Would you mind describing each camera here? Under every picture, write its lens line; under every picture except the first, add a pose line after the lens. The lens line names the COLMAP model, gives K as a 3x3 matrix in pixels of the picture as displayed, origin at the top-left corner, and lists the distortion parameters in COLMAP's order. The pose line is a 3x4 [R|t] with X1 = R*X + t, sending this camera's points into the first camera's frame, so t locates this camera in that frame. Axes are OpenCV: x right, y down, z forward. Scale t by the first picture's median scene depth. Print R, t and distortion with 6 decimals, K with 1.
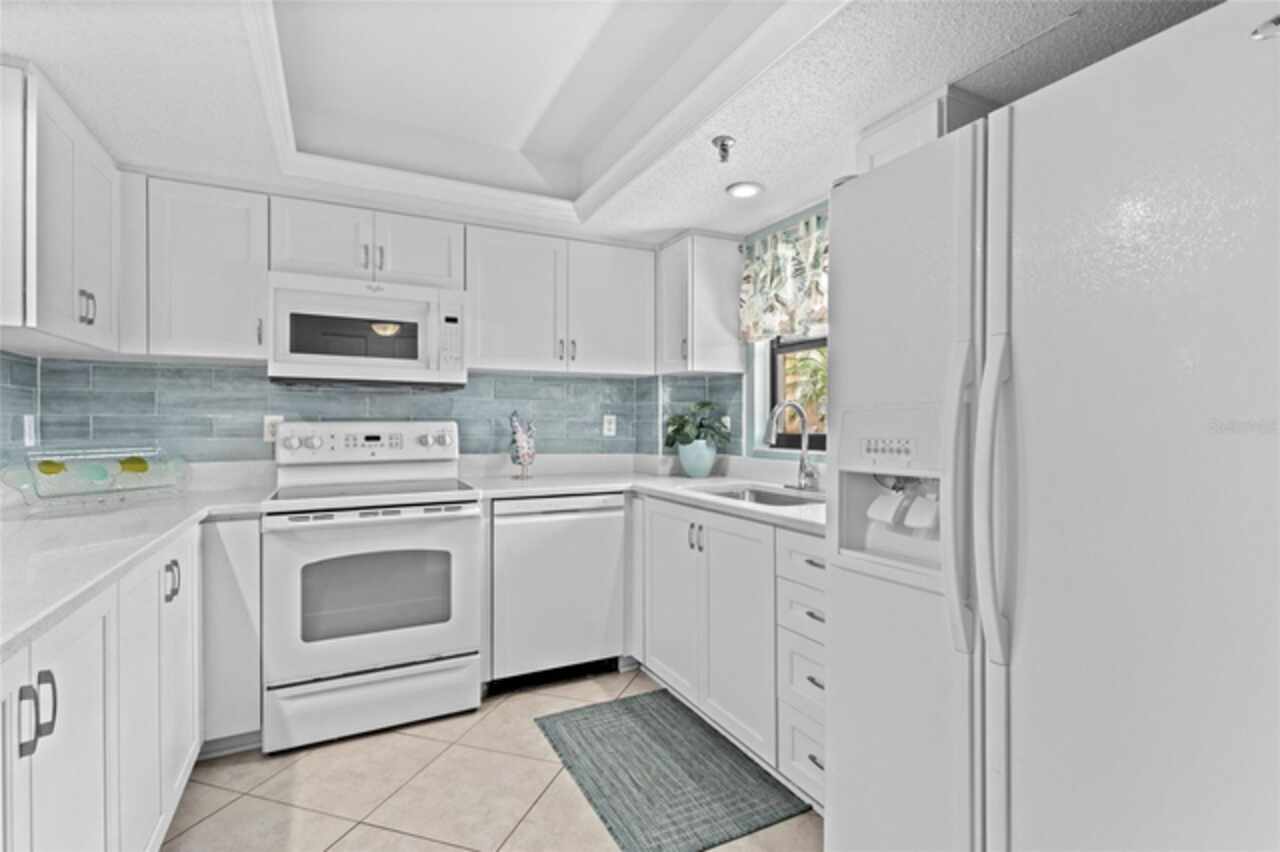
lens RADIAL K [[590.4, 0, 638.2], [0, 590.4, 425.4], [0, 0, 1]] dist [0.000016, -0.000016]
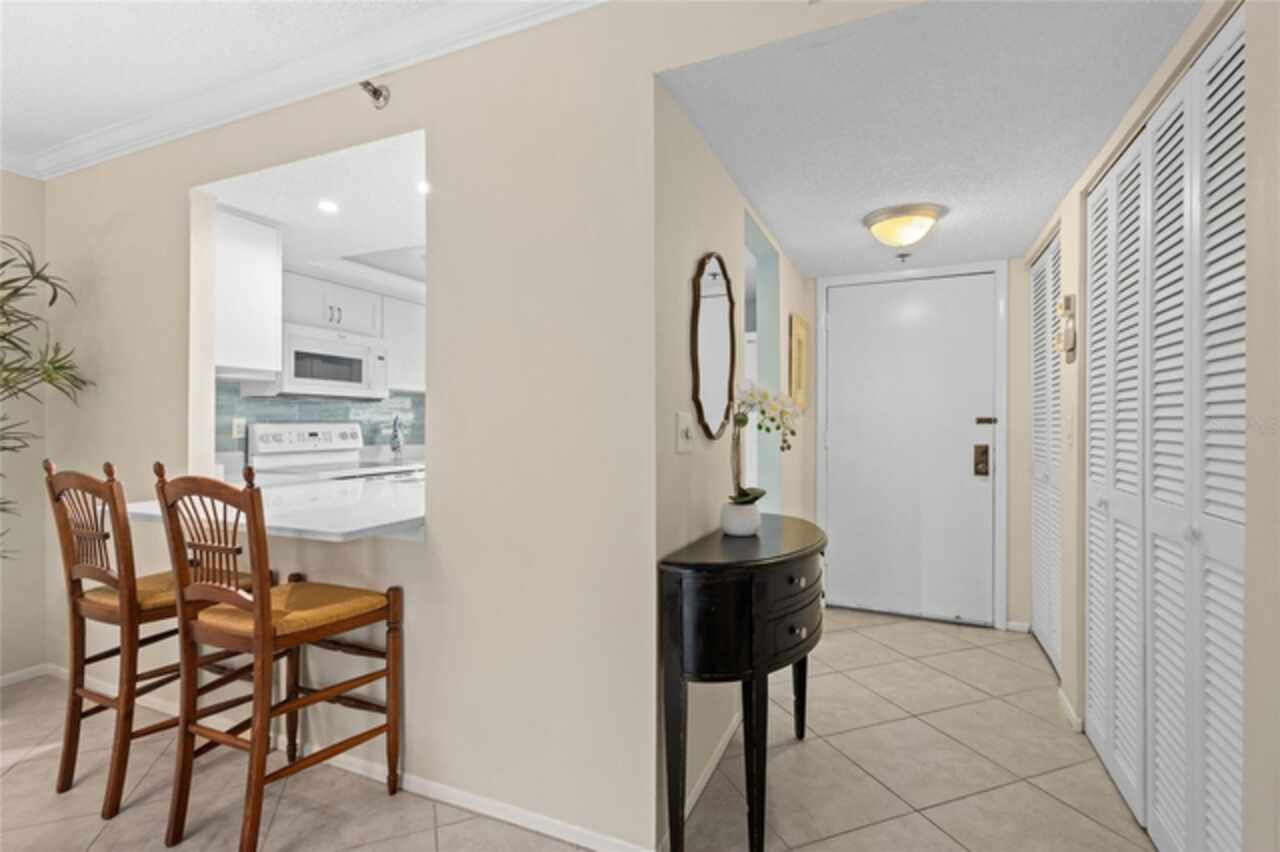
lens RADIAL K [[590.4, 0, 641.7], [0, 590.4, 426.6], [0, 0, 1]] dist [0.000016, -0.000016]
pose [[0.773256, -0.005374, 0.634071, -0.760923], [0.008021, 0.999967, -0.001307, 0.010551], [-0.634043, 0.006096, 0.773274, -0.634967]]
